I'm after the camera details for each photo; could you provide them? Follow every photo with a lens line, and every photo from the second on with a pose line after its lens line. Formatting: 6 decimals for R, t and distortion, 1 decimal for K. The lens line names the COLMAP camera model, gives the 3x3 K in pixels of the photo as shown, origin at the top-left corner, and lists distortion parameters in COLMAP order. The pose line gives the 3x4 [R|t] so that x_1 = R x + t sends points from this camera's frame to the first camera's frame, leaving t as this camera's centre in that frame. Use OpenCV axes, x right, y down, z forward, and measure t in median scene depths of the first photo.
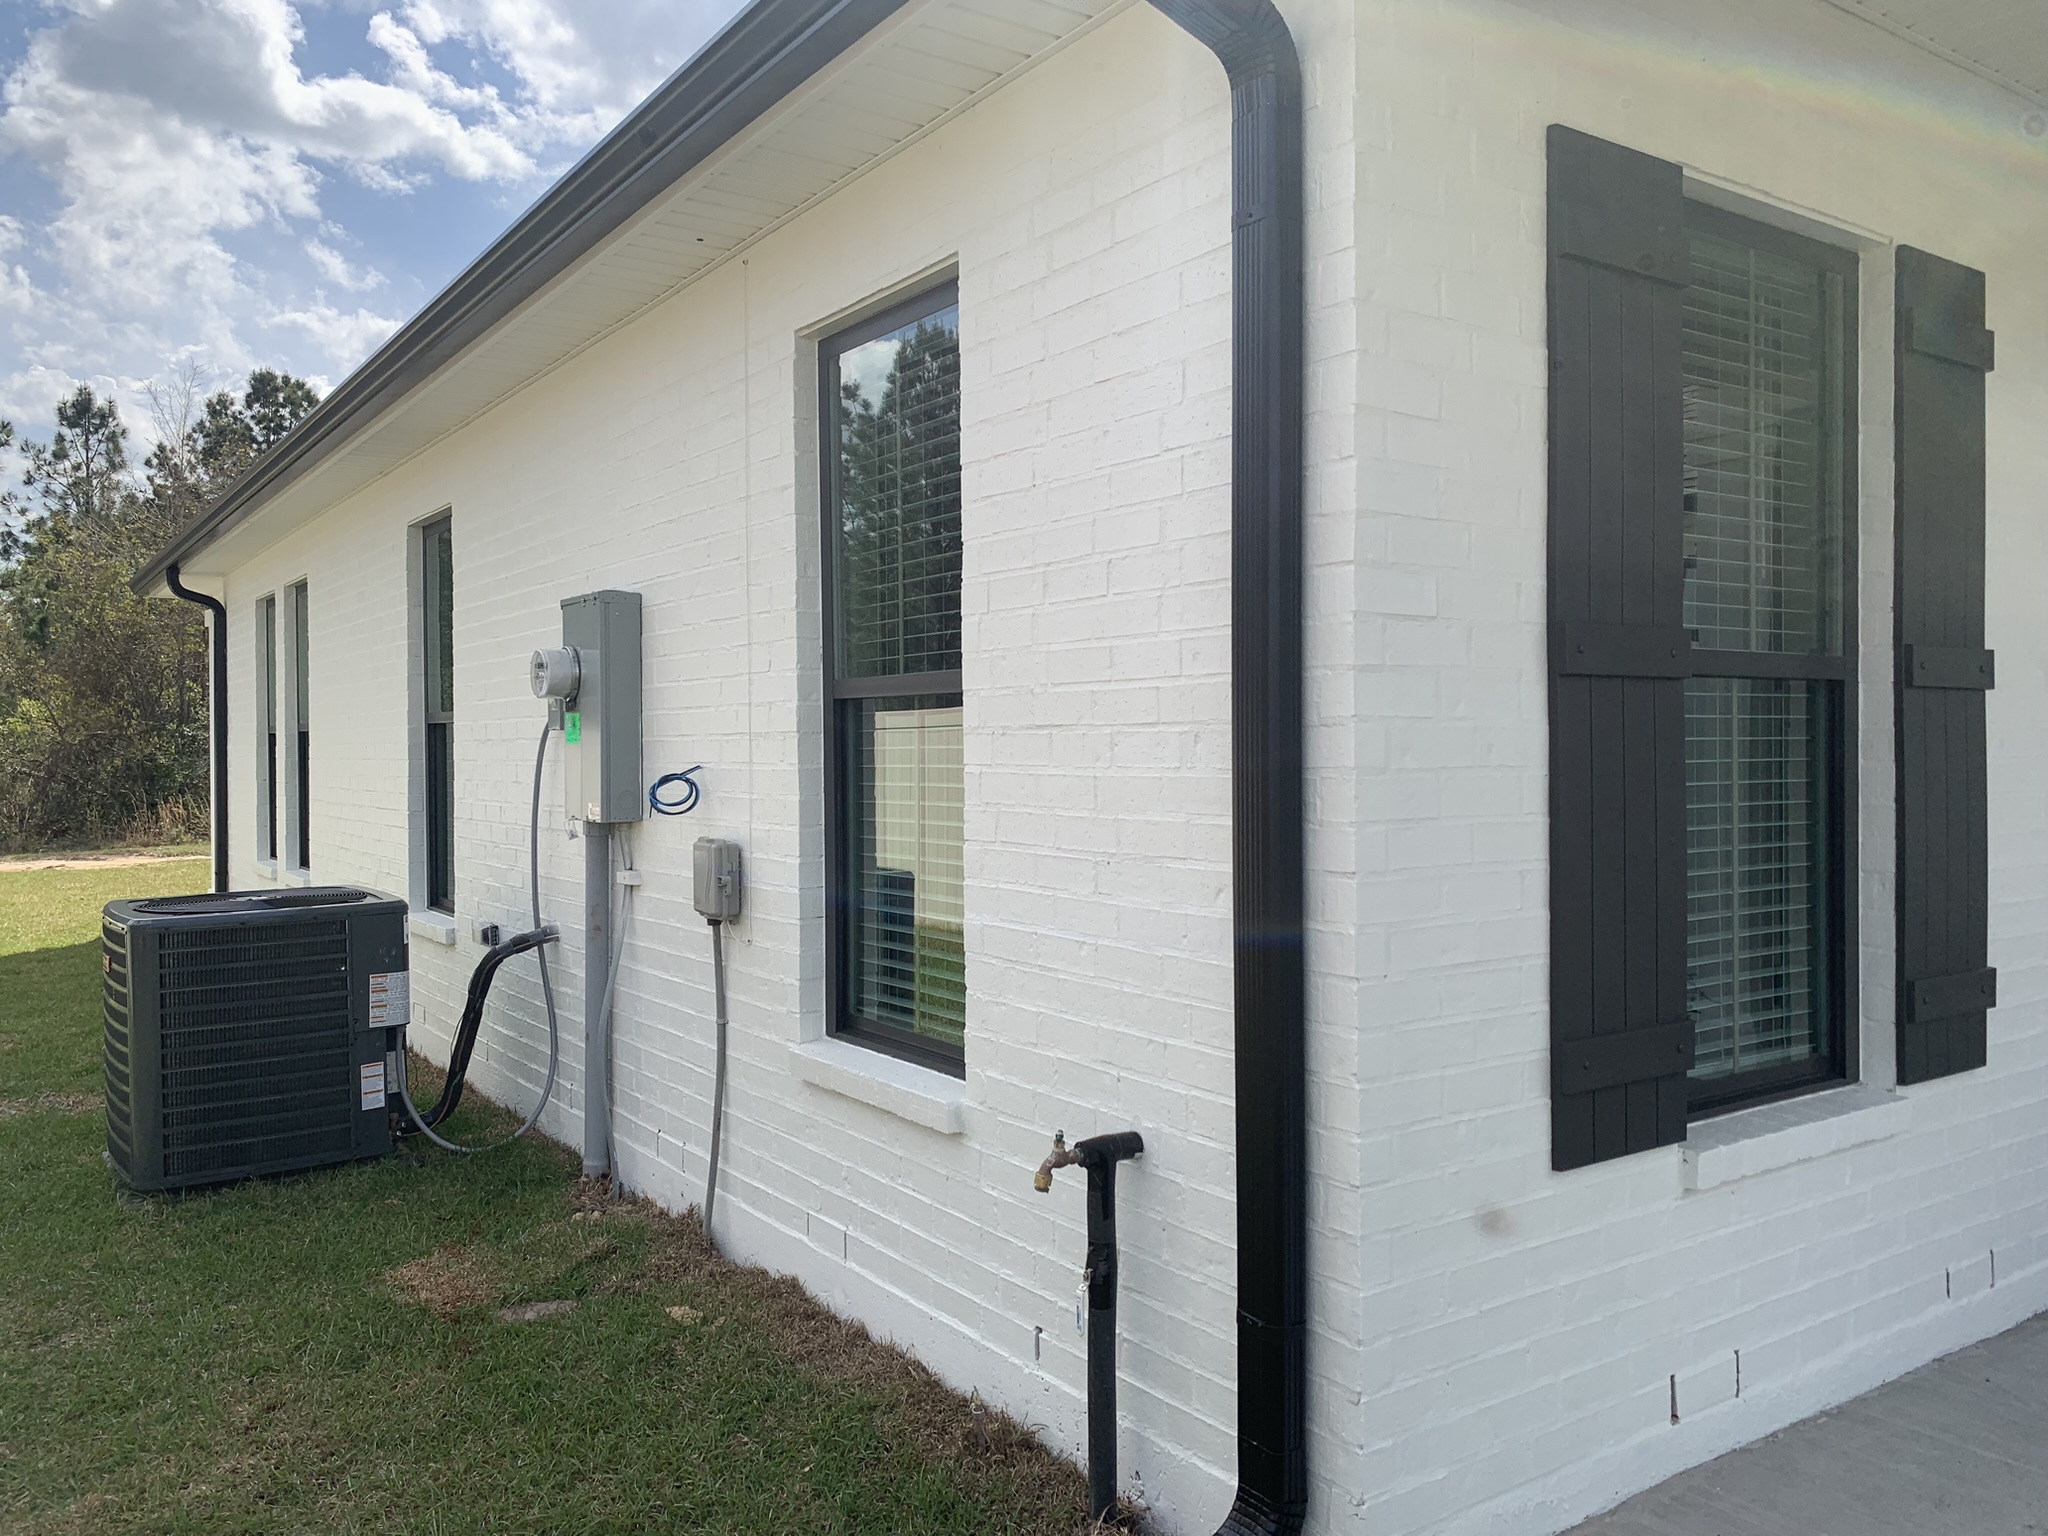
lens RADIAL K [[1546.0, 0, 1016.9], [0, 1546.0, 750.1], [0, 0, 1]] dist [0.001497, 0.000509]
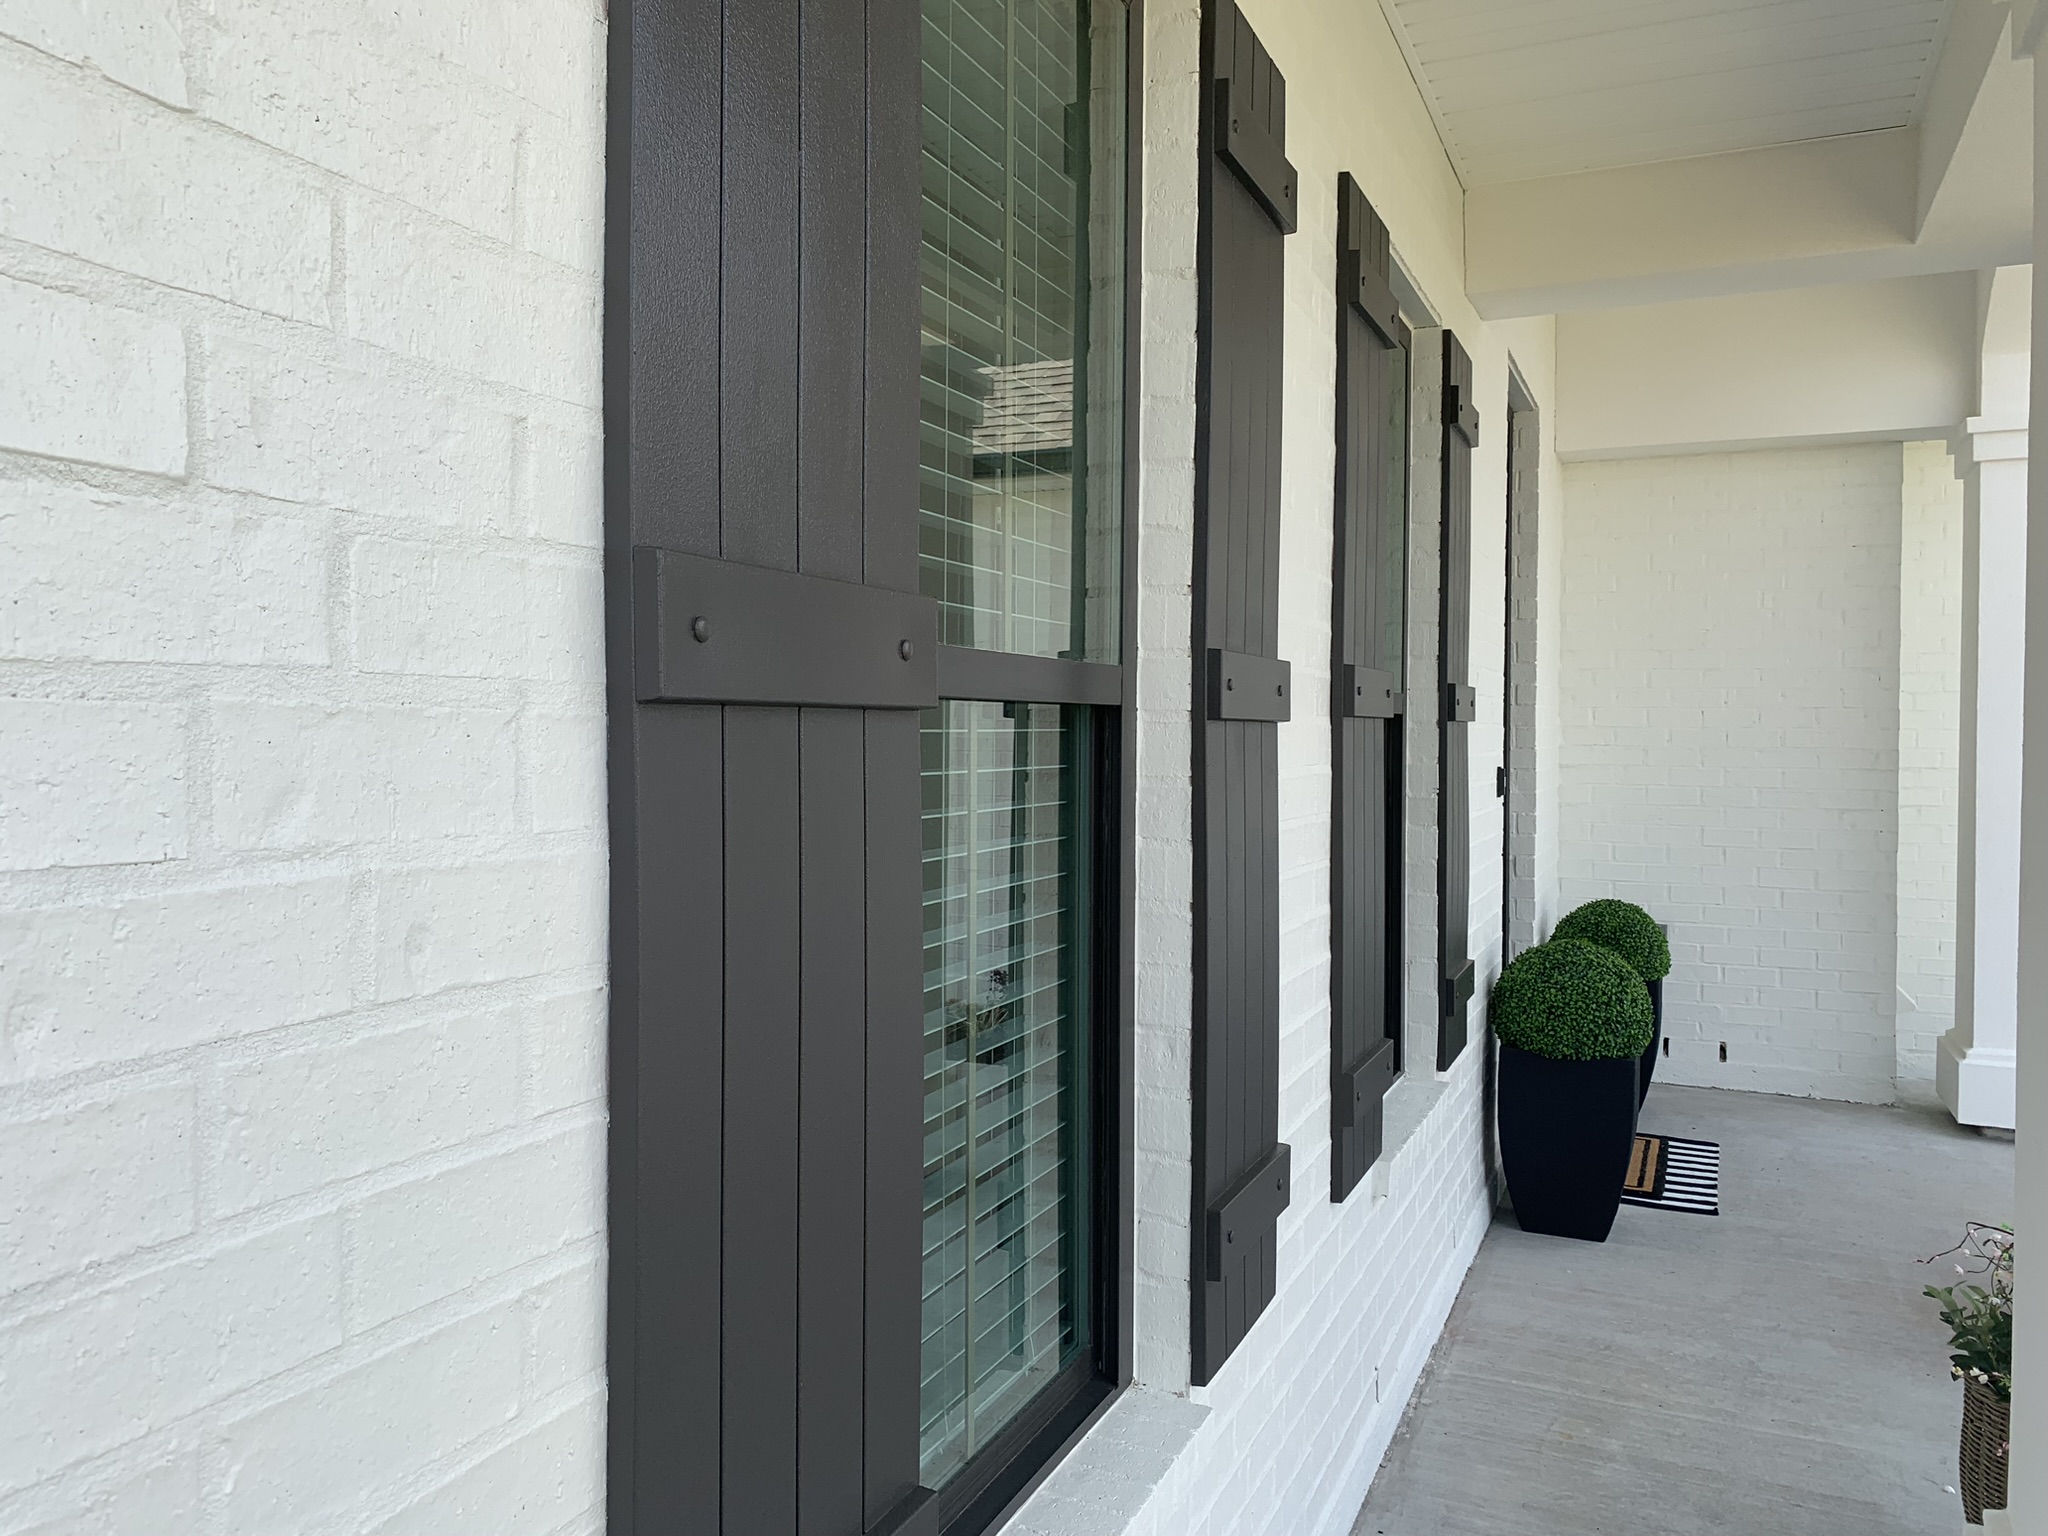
lens RADIAL K [[1546.0, 0, 1016.9], [0, 1546.0, 750.1], [0, 0, 1]] dist [0.001497, 0.000509]
pose [[0.842518, 0.000727, 0.538668, 0.210692], [-0.004881, 0.999968, 0.006285, -0.035883], [-0.538646, -0.007924, 0.842495, 0.592155]]
